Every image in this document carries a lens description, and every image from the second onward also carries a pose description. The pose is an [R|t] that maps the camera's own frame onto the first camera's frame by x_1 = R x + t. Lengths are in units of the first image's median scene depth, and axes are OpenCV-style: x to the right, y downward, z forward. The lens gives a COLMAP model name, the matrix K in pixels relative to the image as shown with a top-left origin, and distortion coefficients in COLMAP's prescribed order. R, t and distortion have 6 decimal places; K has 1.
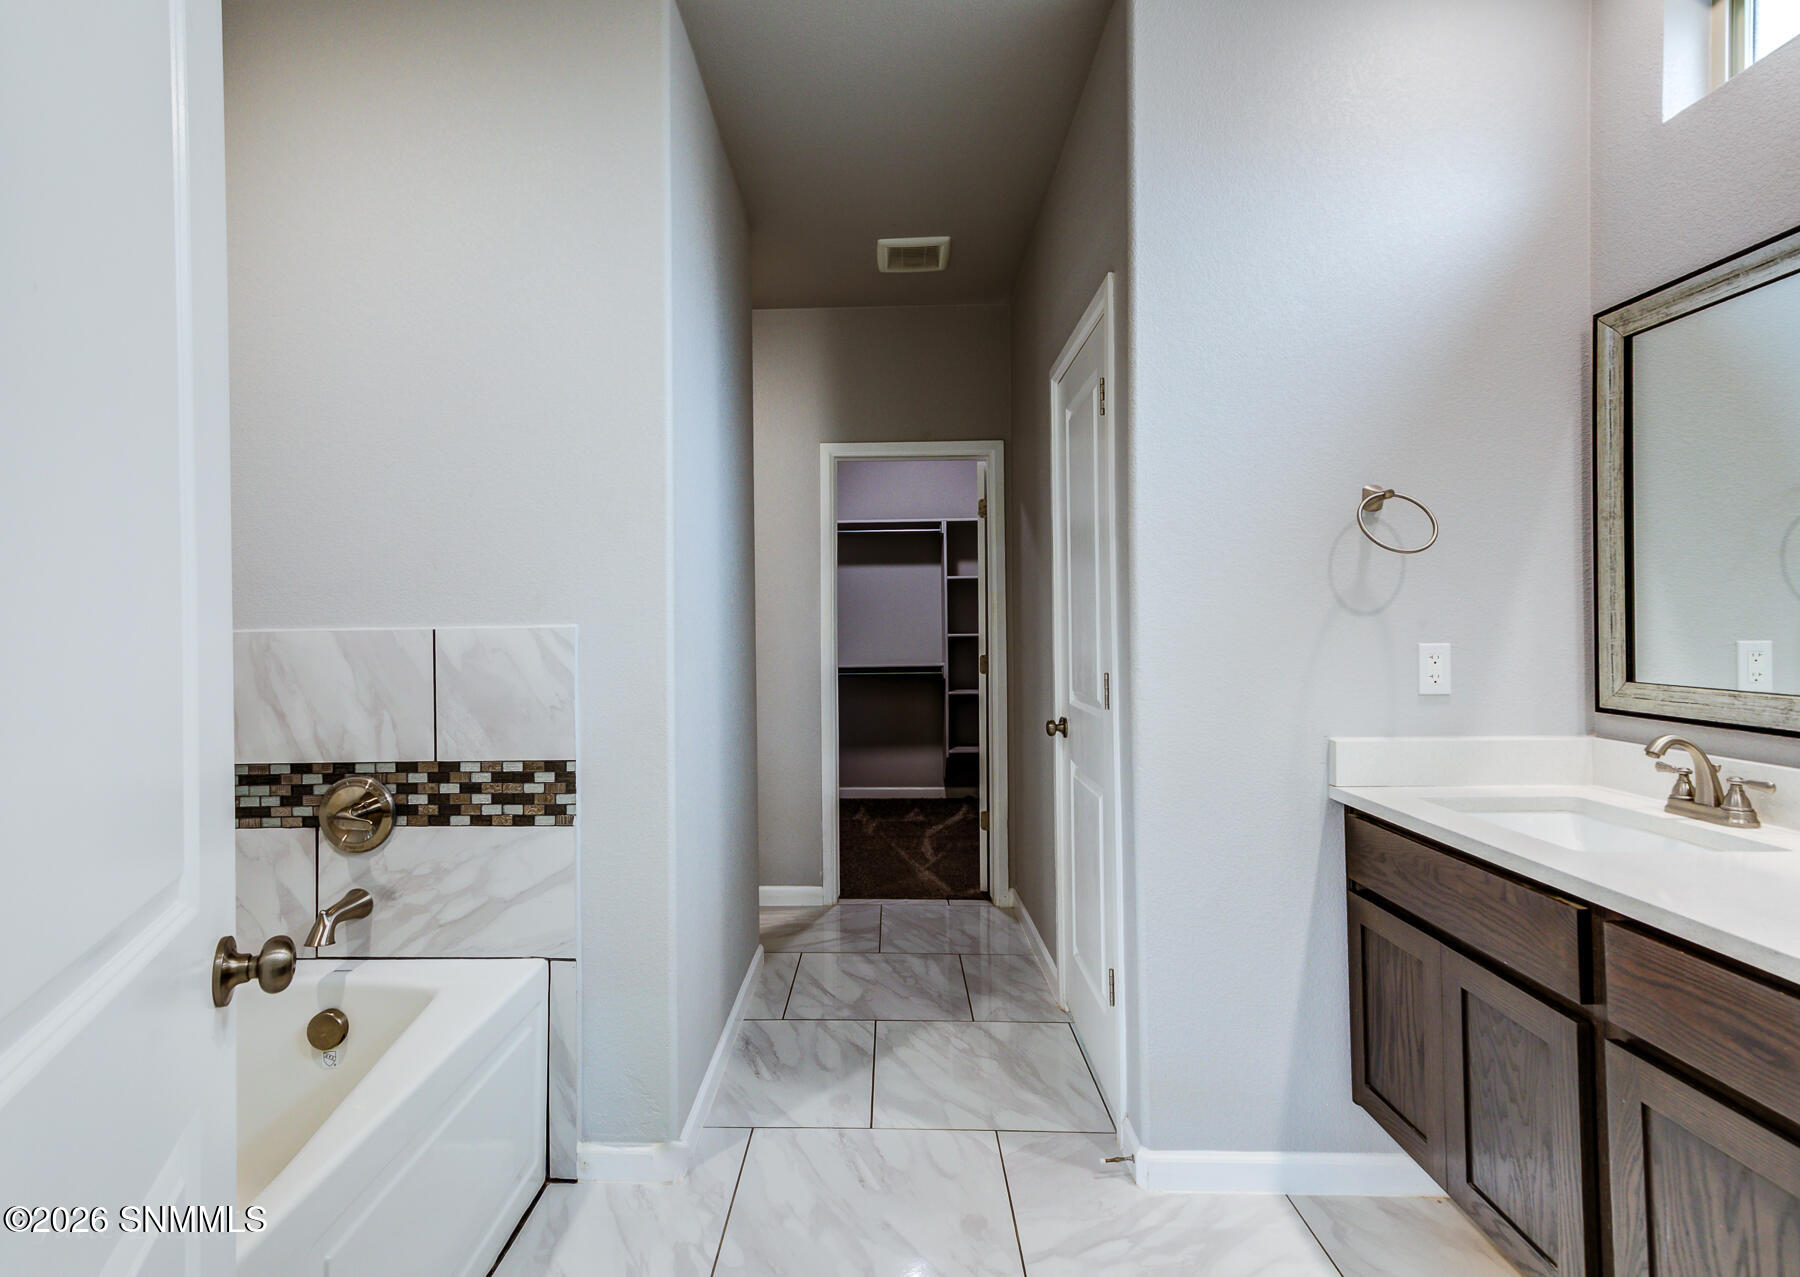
lens RADIAL K [[891.3, 0, 857.3], [0, 891.3, 628.0], [0, 0, 1]] dist [0.004239, 0.001178]
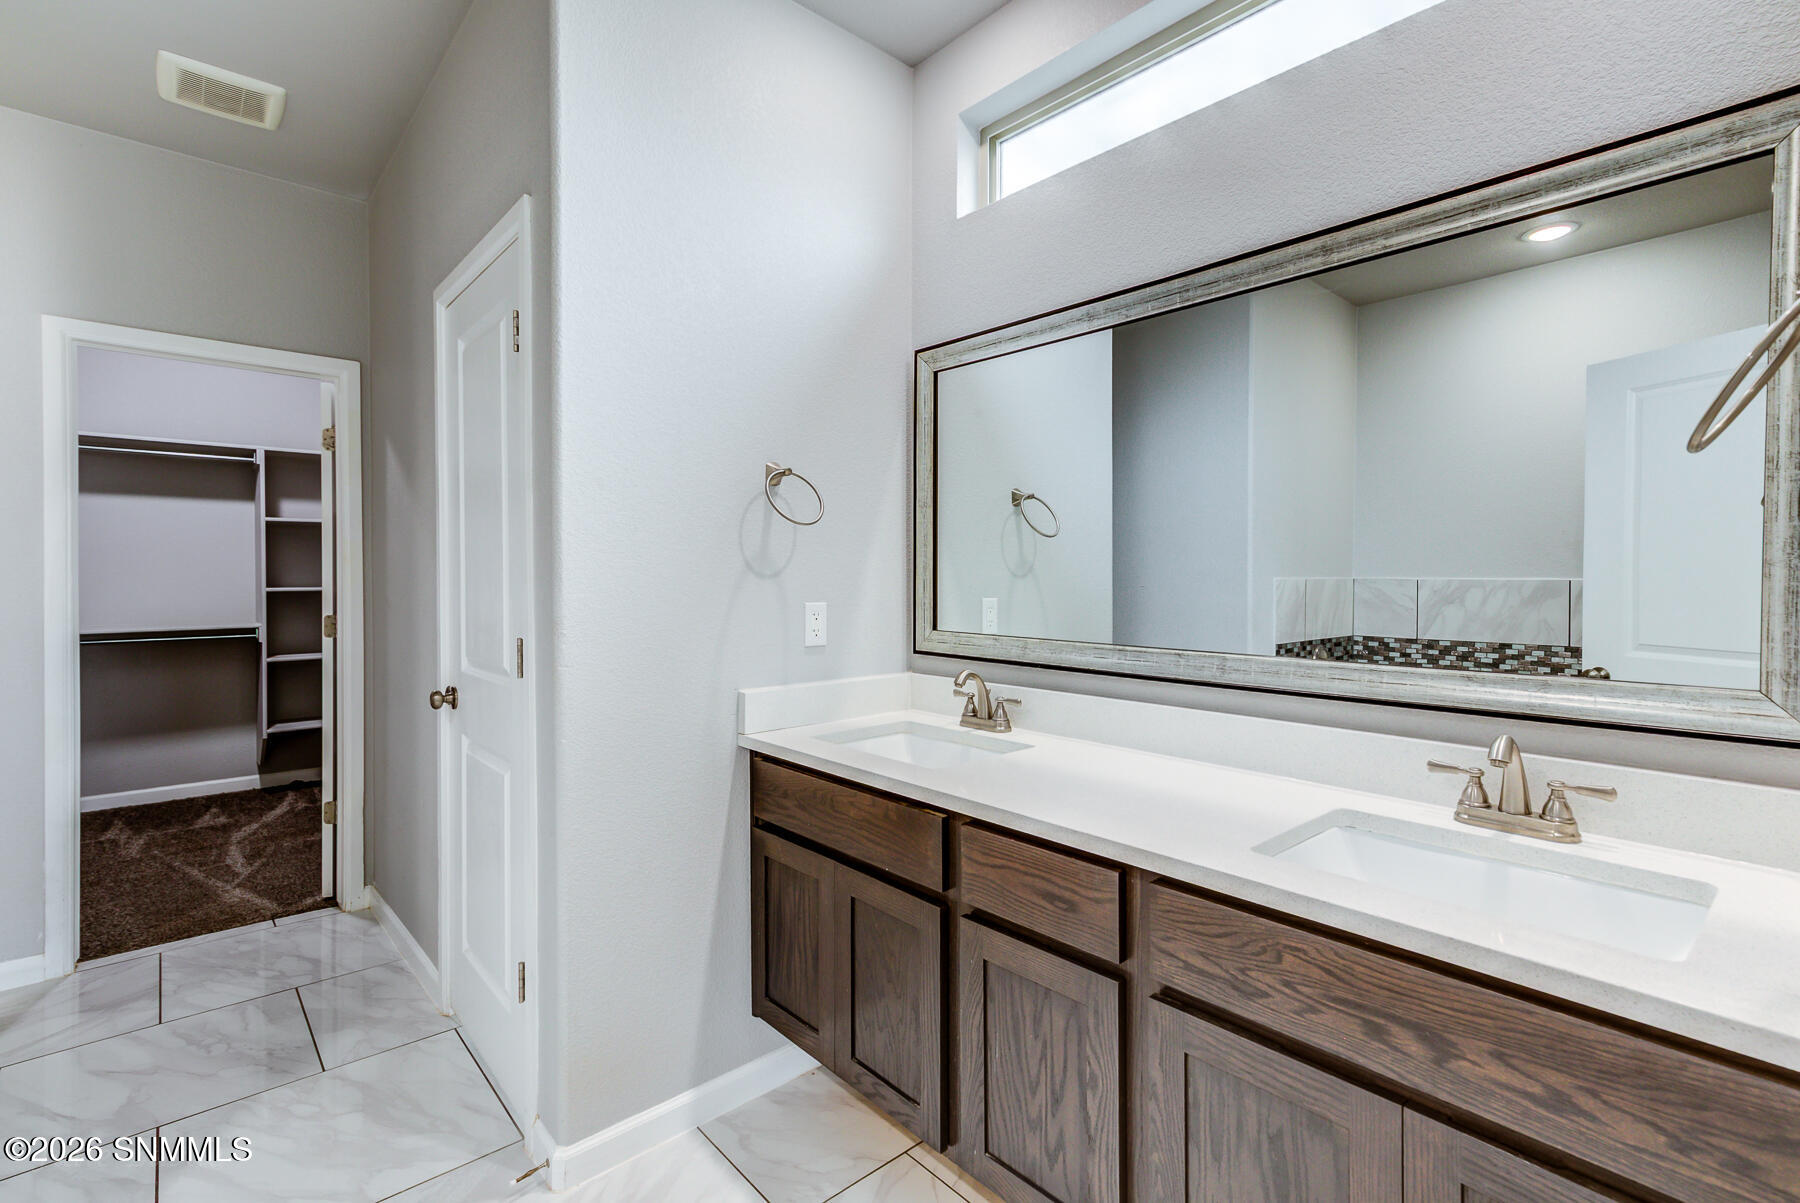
lens RADIAL K [[825.4, 0, 906.2], [0, 825.4, 587.7], [0, 0, 1]] dist [0.013628, 0.001077]
pose [[0.718103, 0.001786, 0.695935, -0.026424], [-0.008571, 0.999944, 0.006278, -0.010118], [-0.695884, -0.010473, 0.718078, 0.132617]]
